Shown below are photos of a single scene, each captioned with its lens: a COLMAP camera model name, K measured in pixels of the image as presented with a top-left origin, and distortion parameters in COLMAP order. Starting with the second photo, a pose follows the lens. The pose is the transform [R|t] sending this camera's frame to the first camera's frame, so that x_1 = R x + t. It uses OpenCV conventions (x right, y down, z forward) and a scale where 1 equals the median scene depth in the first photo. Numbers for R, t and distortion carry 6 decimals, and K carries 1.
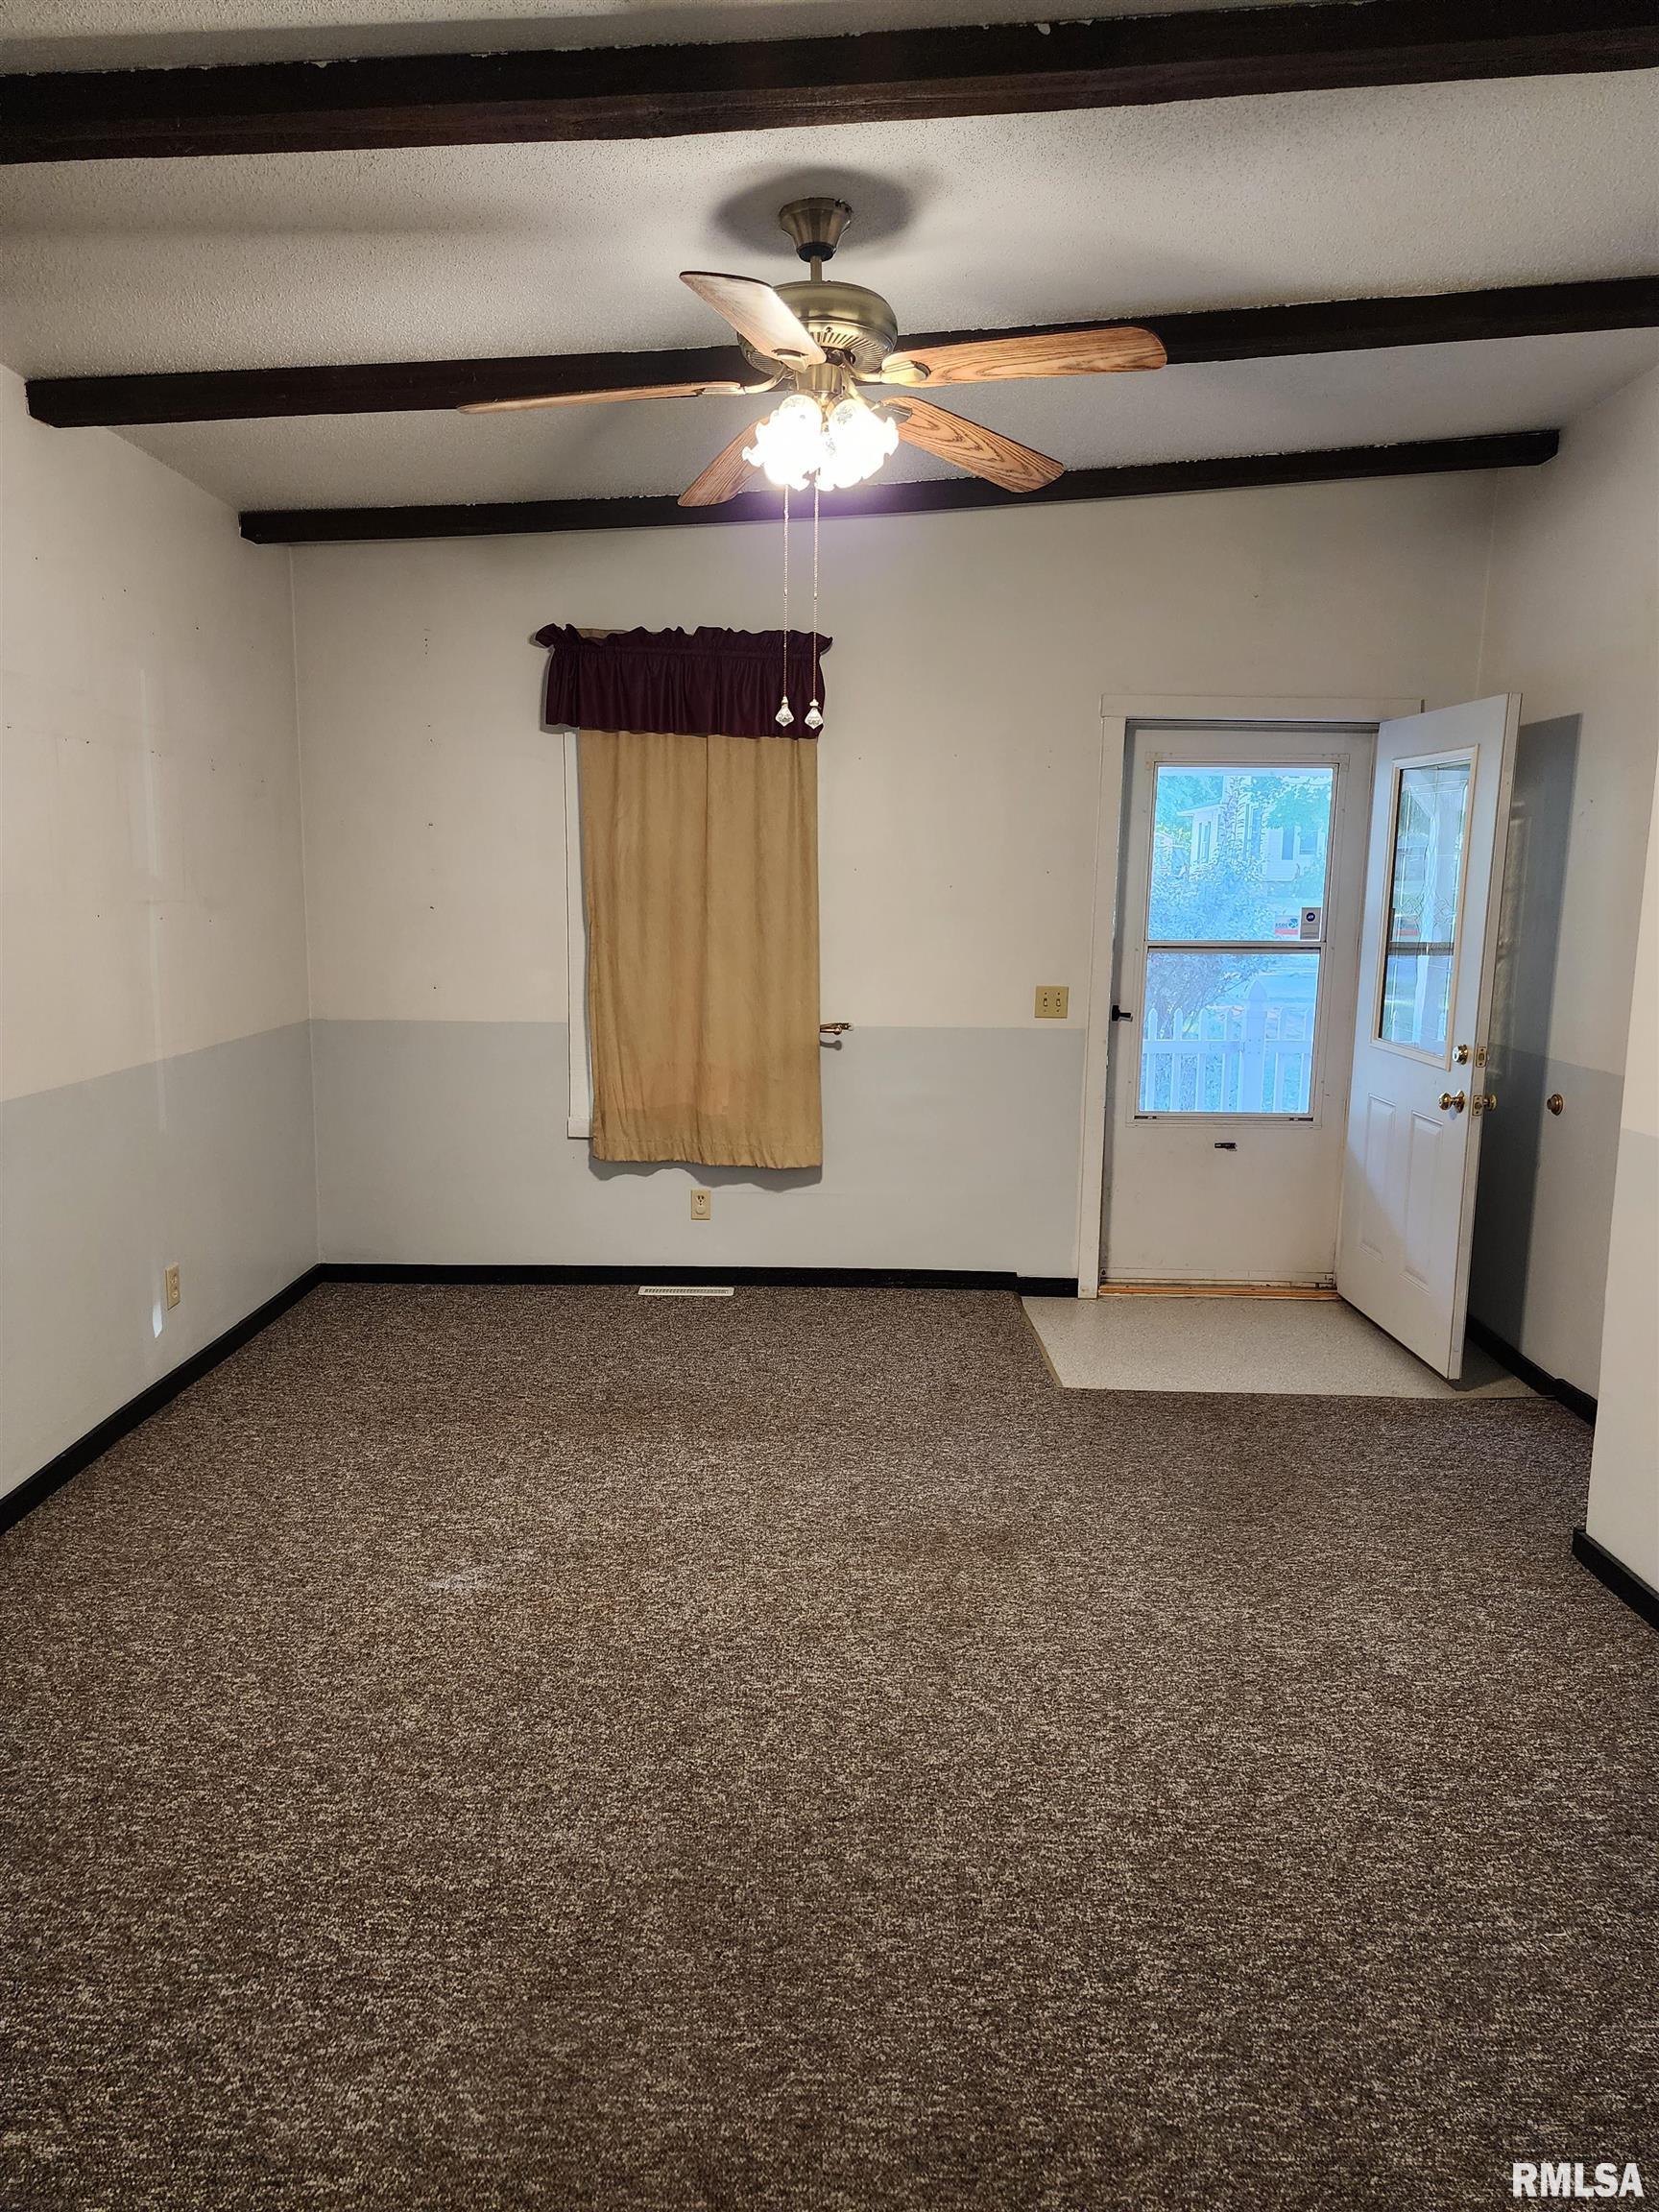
lens RADIAL K [[1480.7, 0, 829.5], [0, 1480.7, 1106.0], [0, 0, 1]] dist [0.042089, -0.000799]
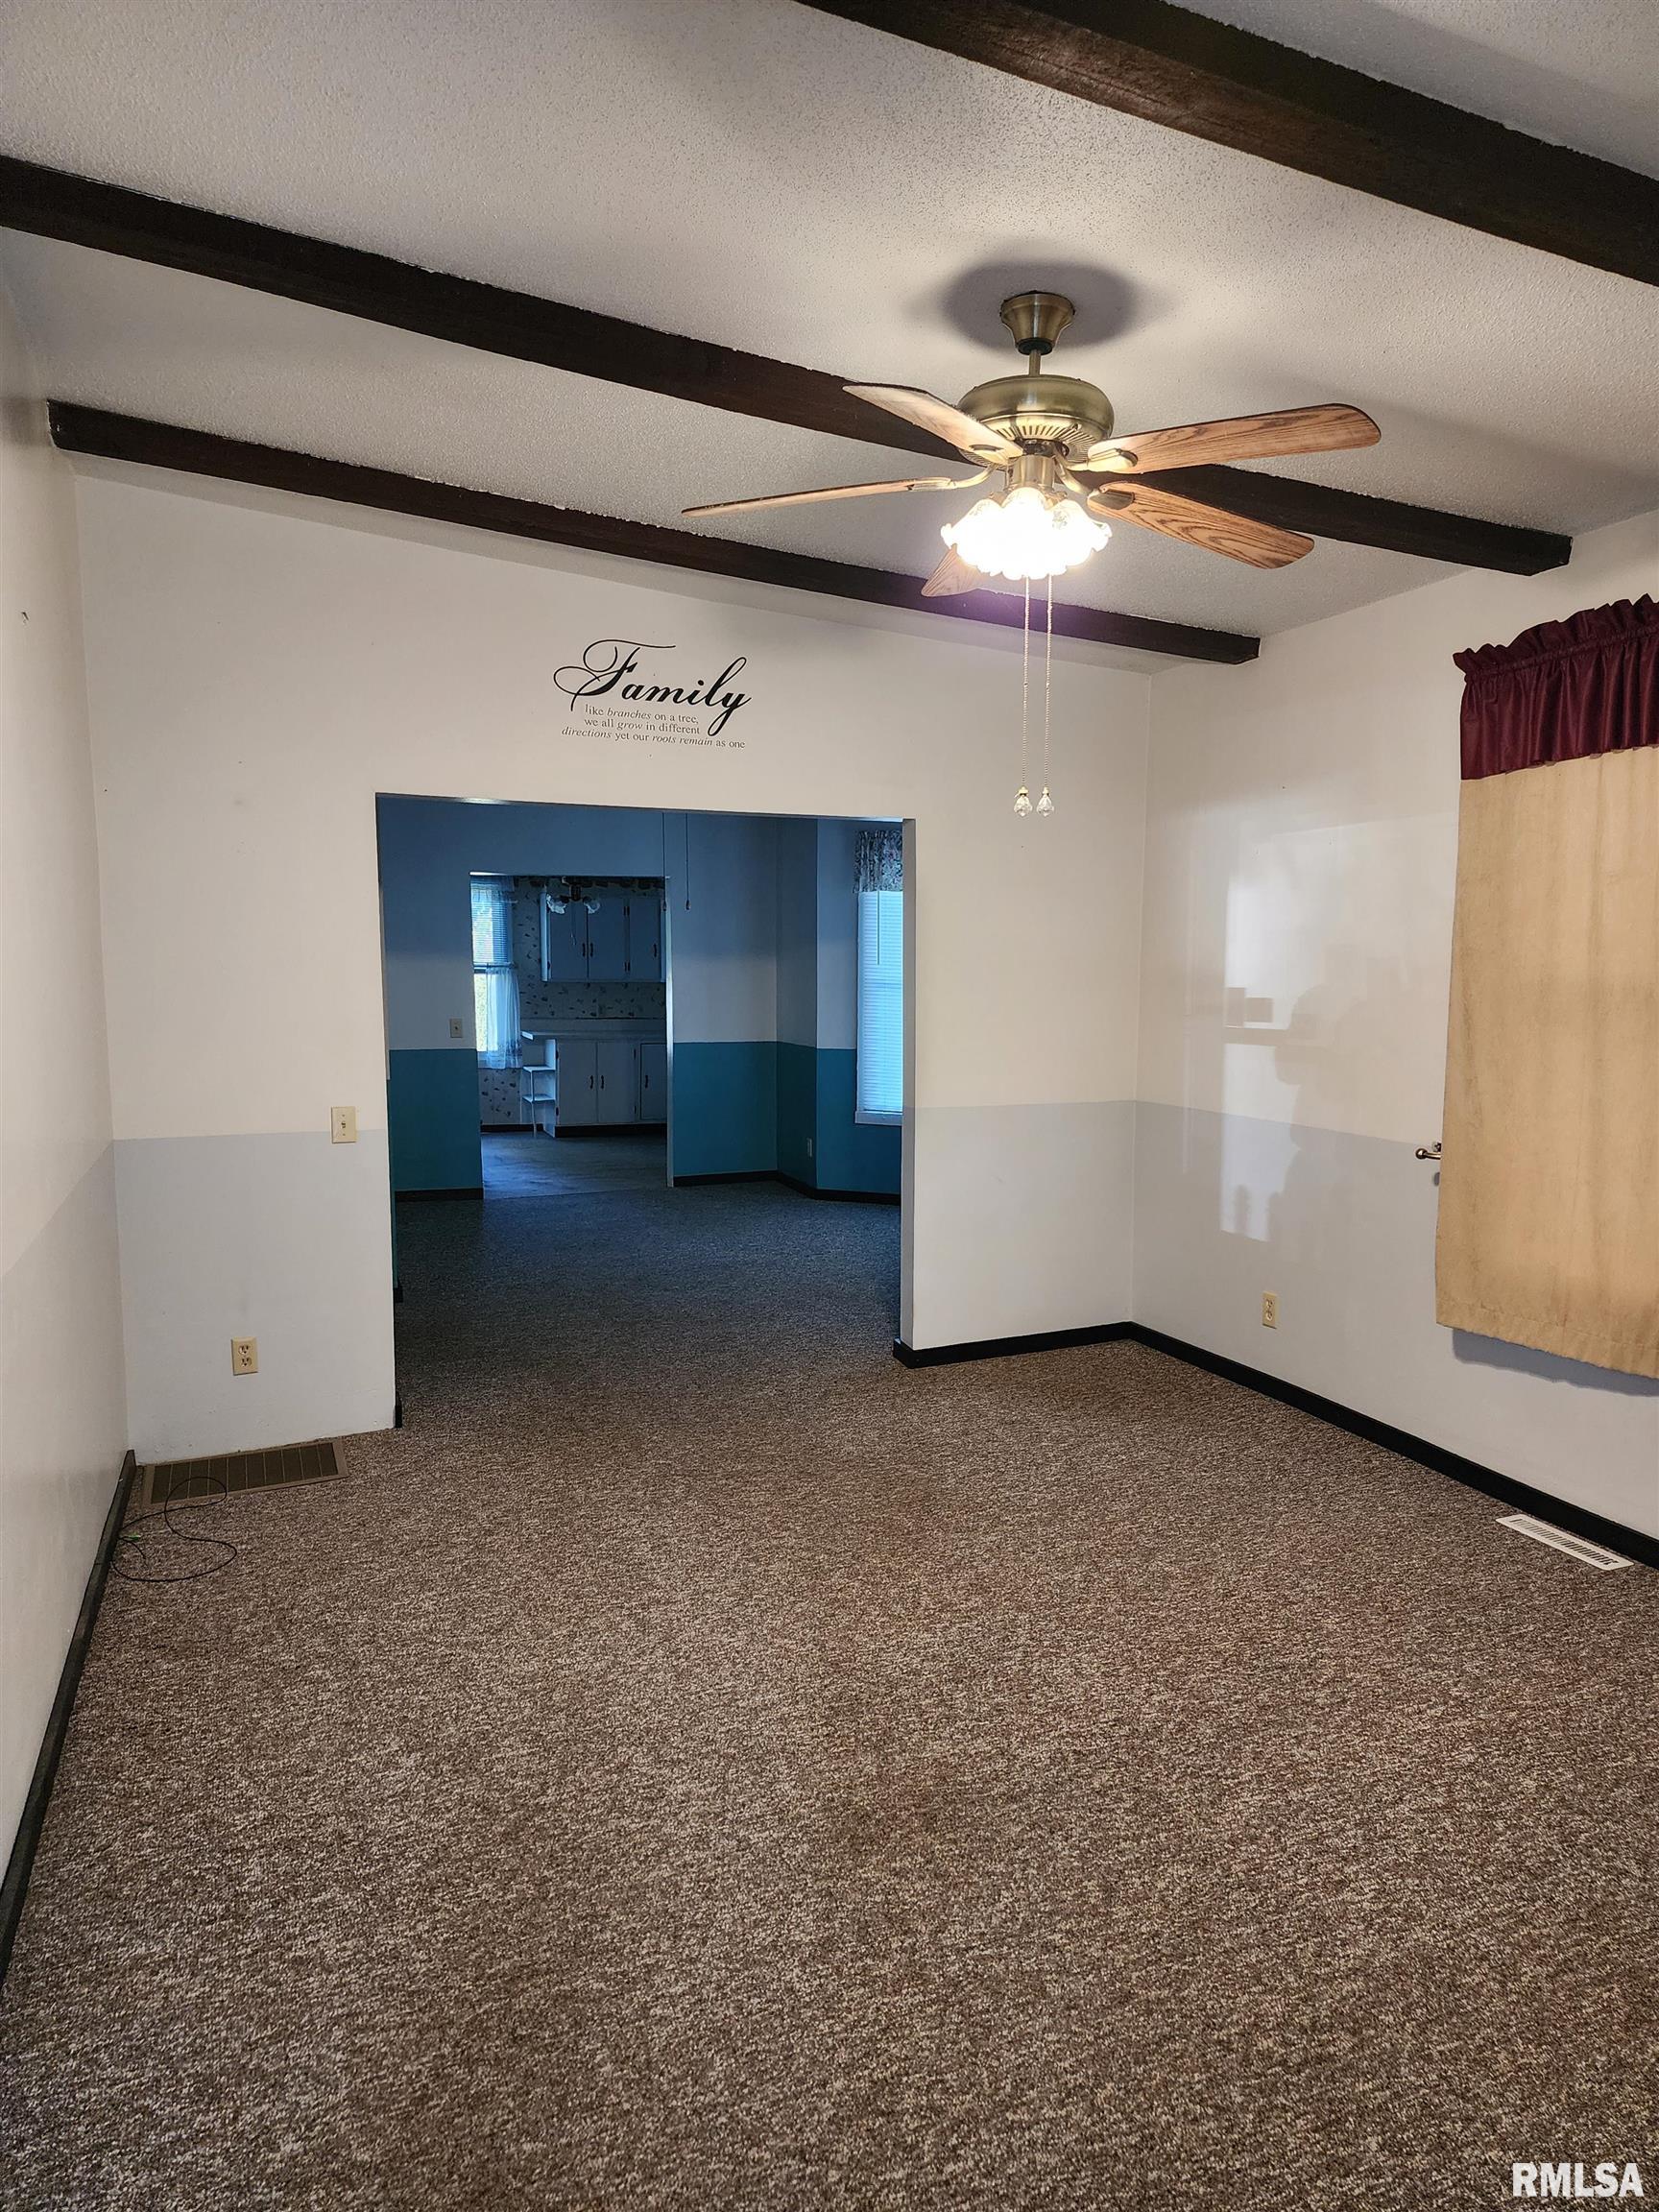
lens RADIAL K [[1480.7, 0, 829.5], [0, 1480.7, 1106.0], [0, 0, 1]] dist [0.042089, -0.000799]
pose [[-0.935393, 0.020409, -0.353020, 0.472681], [-0.066810, 0.970152, 0.233114, -0.296579], [0.347241, 0.241638, -0.906110, 1.940729]]
